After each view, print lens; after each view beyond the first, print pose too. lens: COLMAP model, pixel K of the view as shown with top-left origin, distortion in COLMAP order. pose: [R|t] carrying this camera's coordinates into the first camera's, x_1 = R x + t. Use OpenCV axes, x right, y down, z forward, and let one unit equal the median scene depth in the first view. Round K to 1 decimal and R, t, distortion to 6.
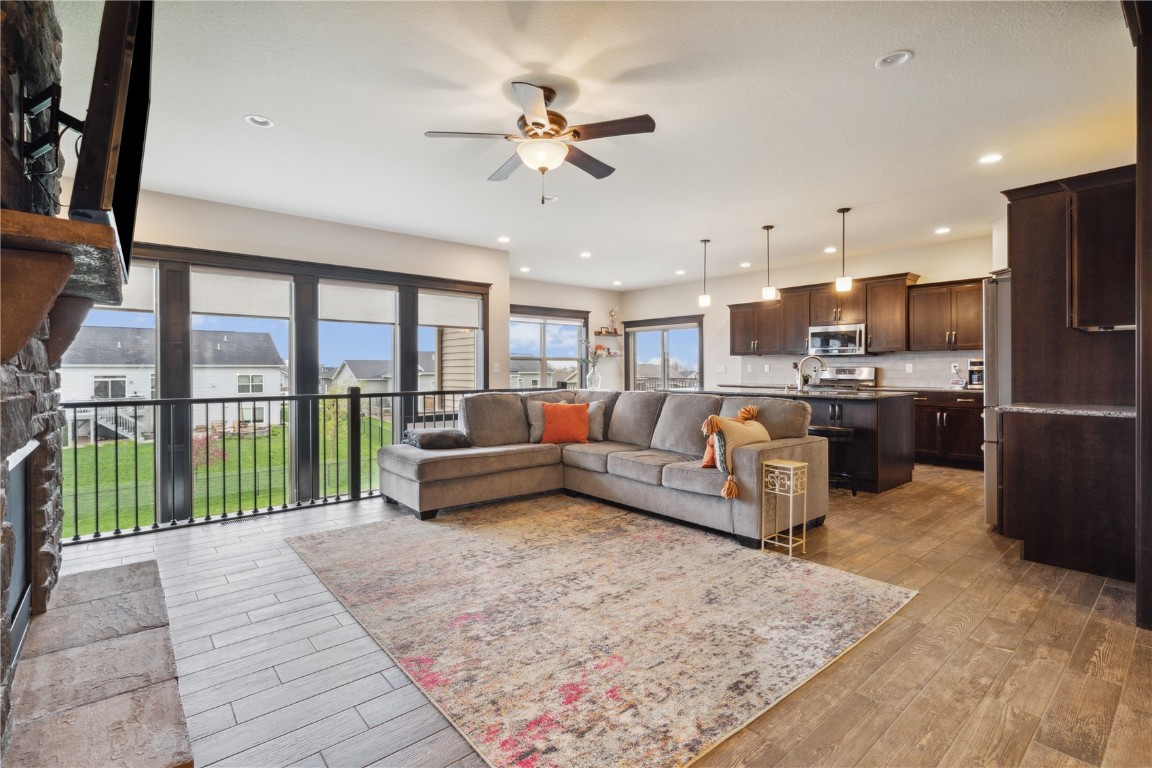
lens RADIAL K [[531.5, 0, 582.8], [0, 531.5, 368.6], [0, 0, 1]] dist [-0.003250, 0.001287]
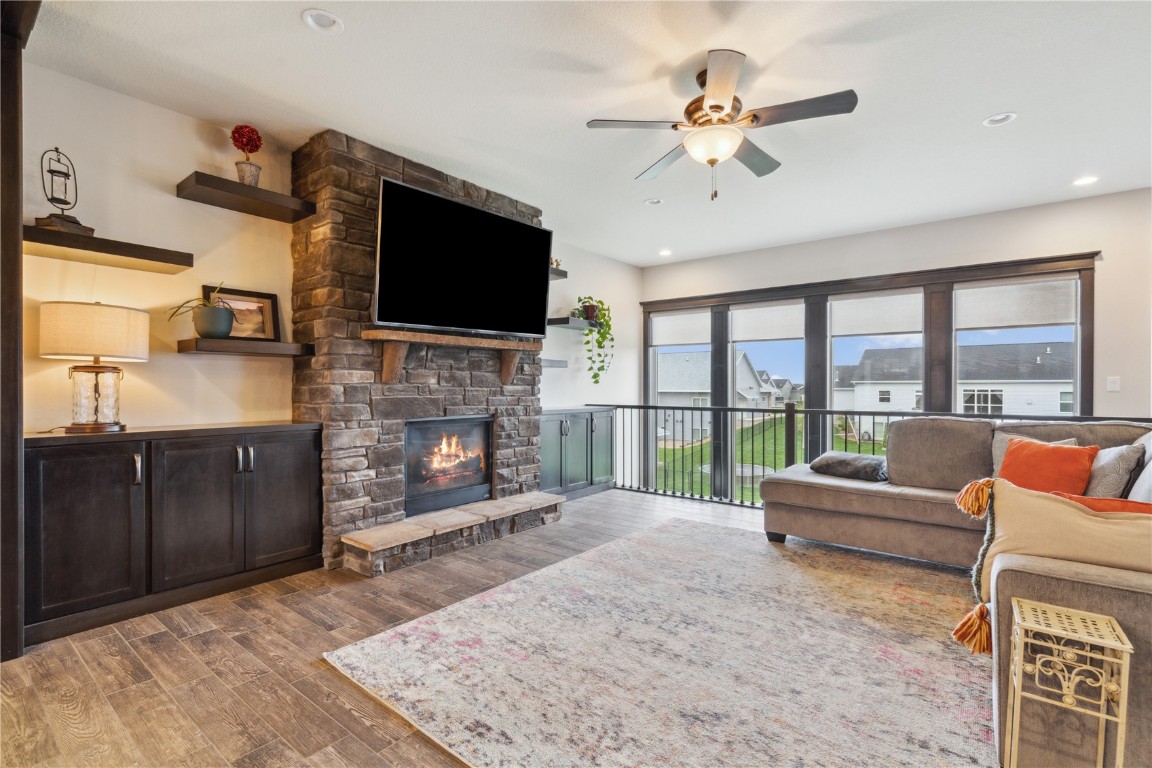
lens RADIAL K [[531.5, 0, 576.8], [0, 531.5, 390.1], [0, 0, 1]] dist [-0.003250, 0.001287]
pose [[0.188357, 0.009009, -0.982059, 0.730007], [0.002207, 0.999952, 0.009596, -0.000706], [0.982098, -0.003975, 0.188328, 0.587088]]
